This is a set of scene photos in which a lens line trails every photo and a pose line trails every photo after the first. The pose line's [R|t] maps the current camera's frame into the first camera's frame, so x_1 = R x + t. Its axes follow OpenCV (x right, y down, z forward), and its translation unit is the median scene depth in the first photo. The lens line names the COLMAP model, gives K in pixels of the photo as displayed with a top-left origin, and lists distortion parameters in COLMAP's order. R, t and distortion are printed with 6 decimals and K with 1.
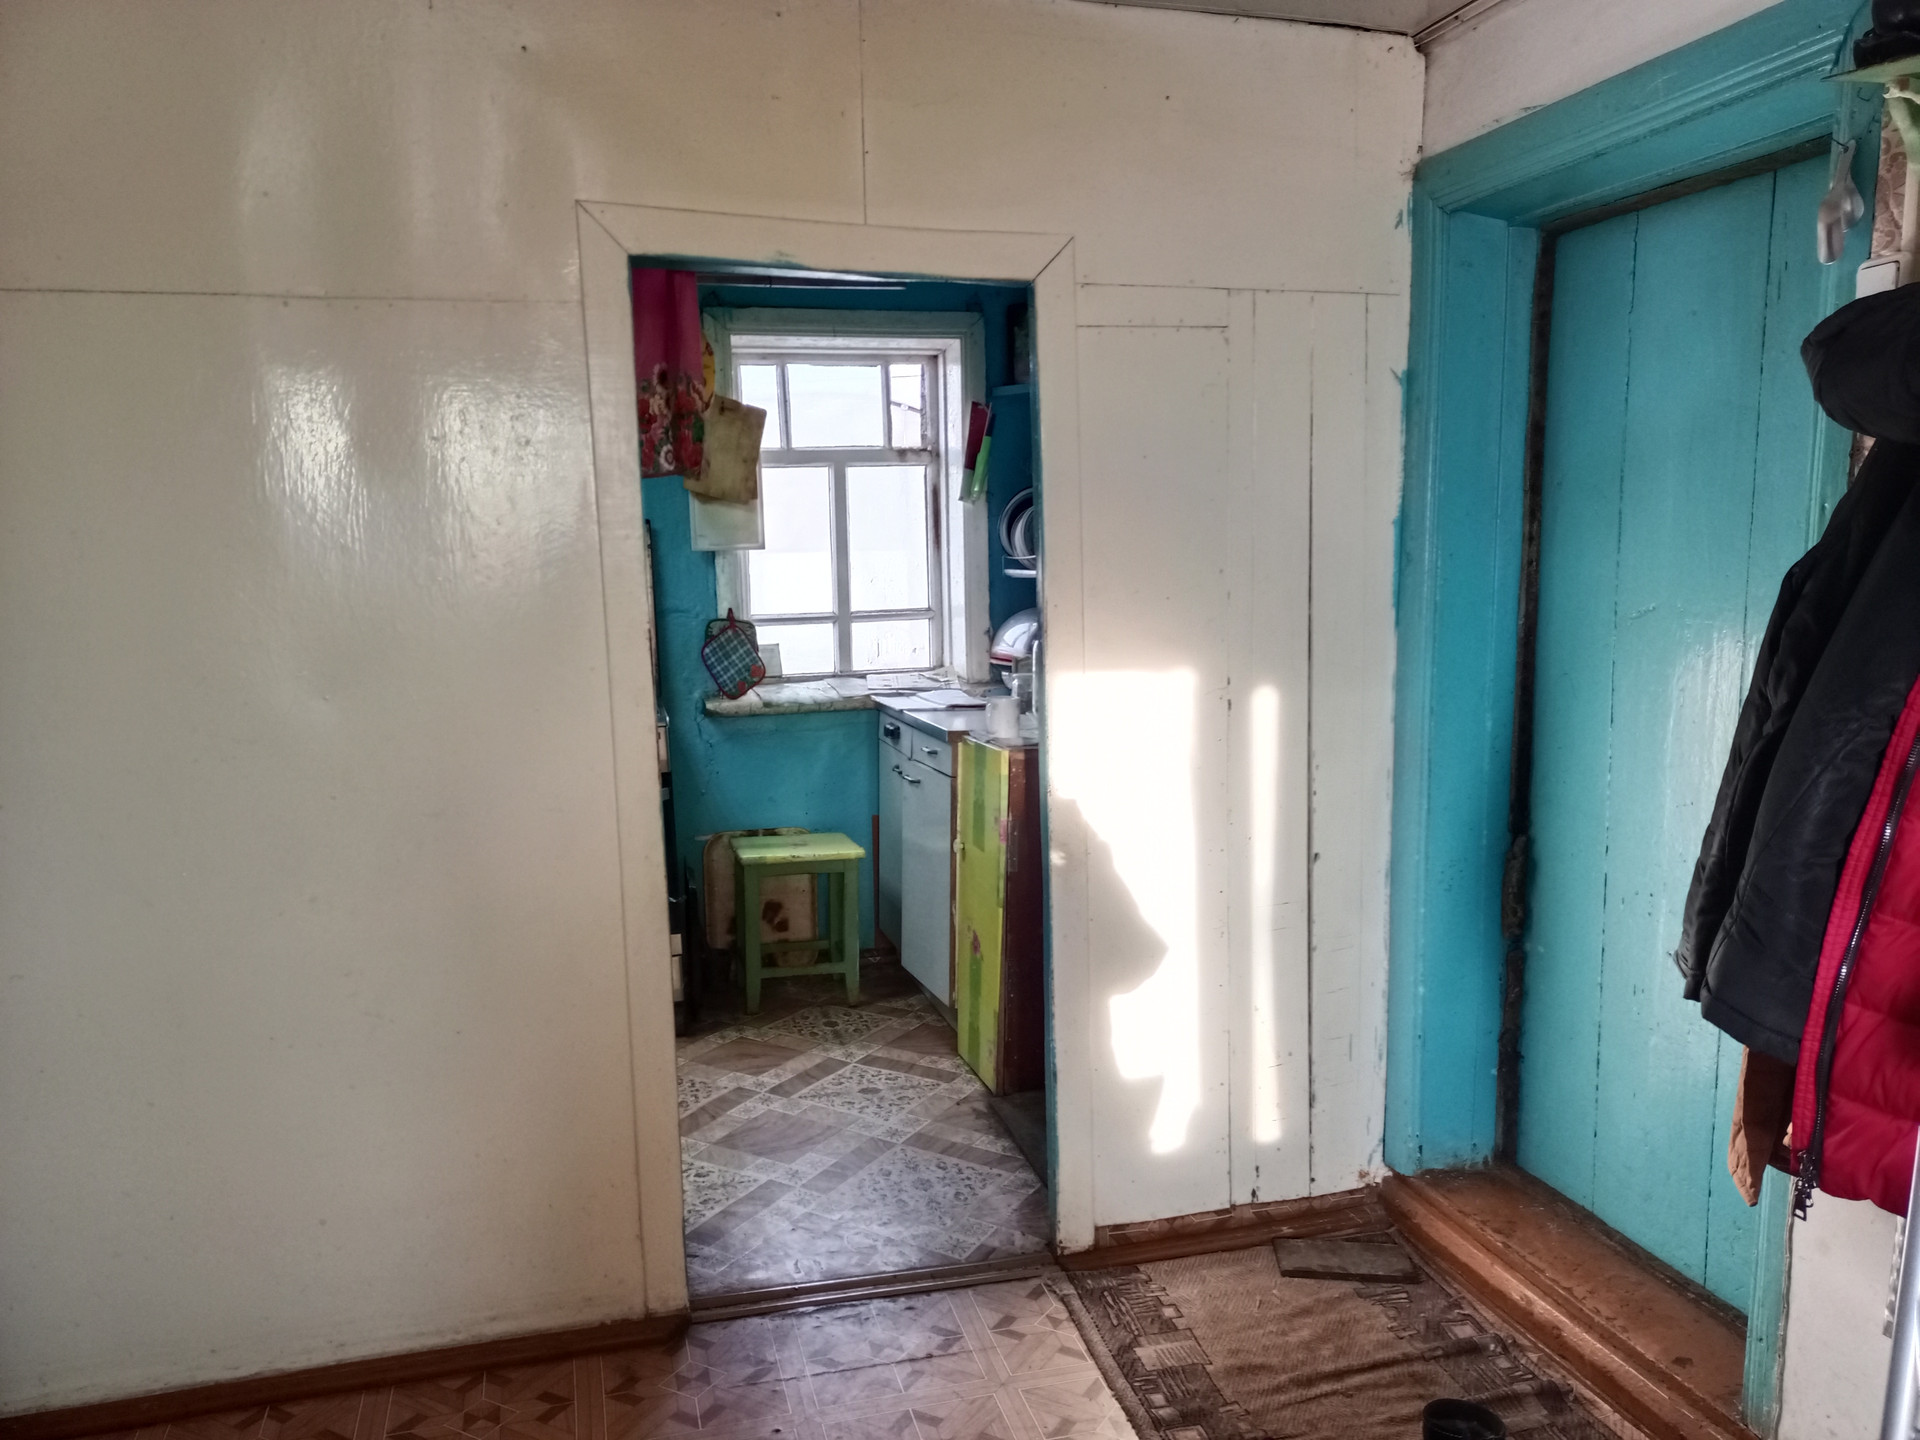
lens RADIAL K [[1383.9, 0, 960.0], [0, 1383.9, 744.3], [0, 0, 1]] dist [0.001519, -0.010772]
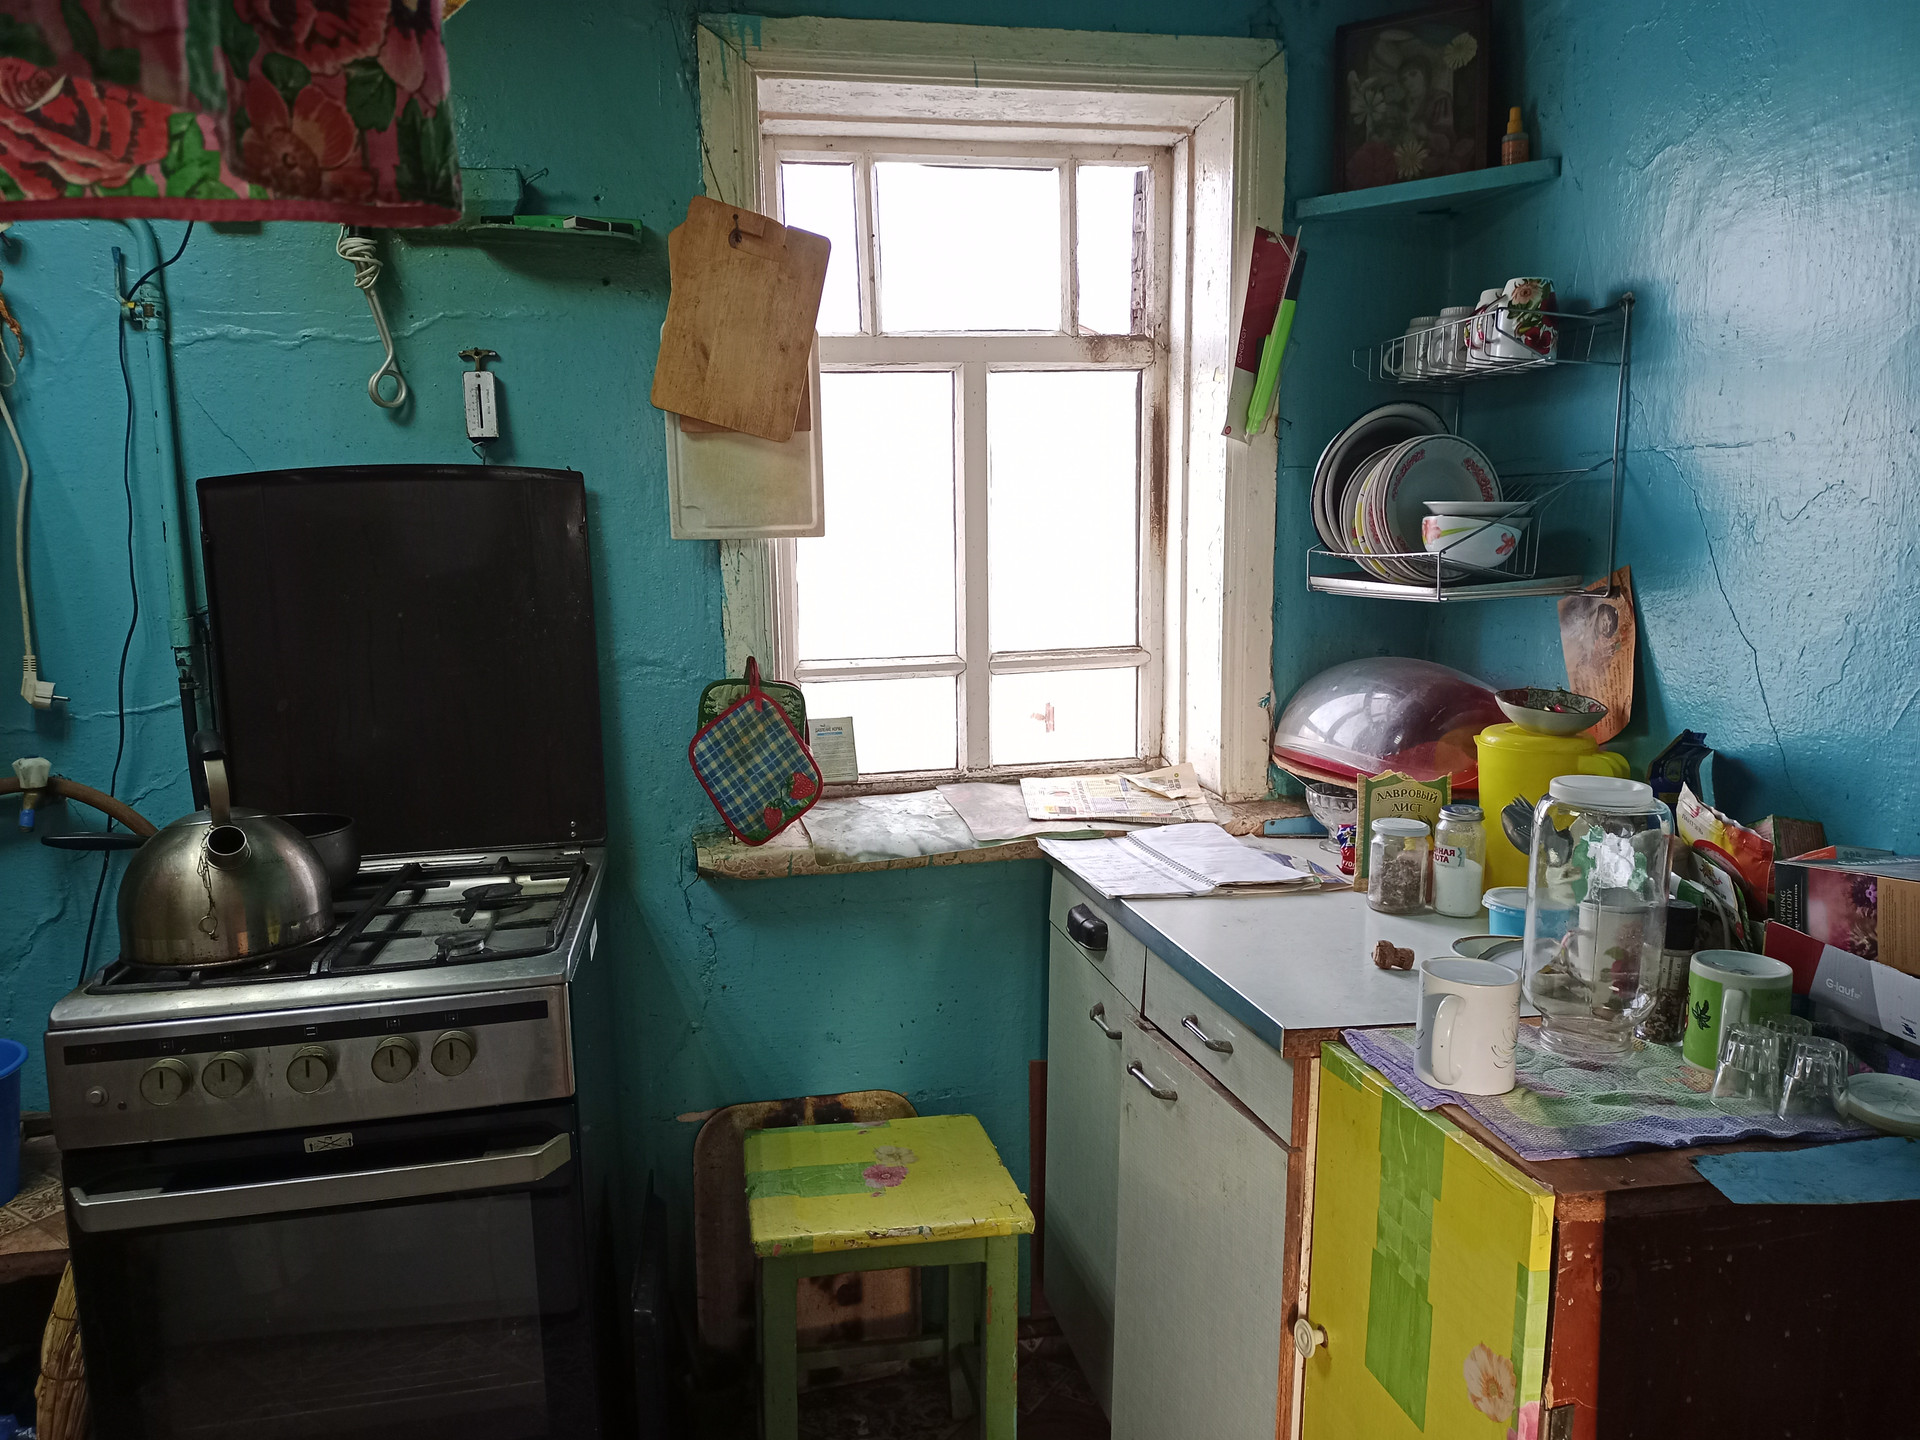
lens RADIAL K [[1361.7, 0, 915.3], [0, 1361.7, 727.1], [0, 0, 1]] dist [-0.000826, -0.003599]
pose [[0.996062, 0.016756, -0.087064, -0.065108], [-0.015261, 0.999725, 0.017814, -0.080931], [0.087339, -0.016415, 0.996043, 0.514981]]
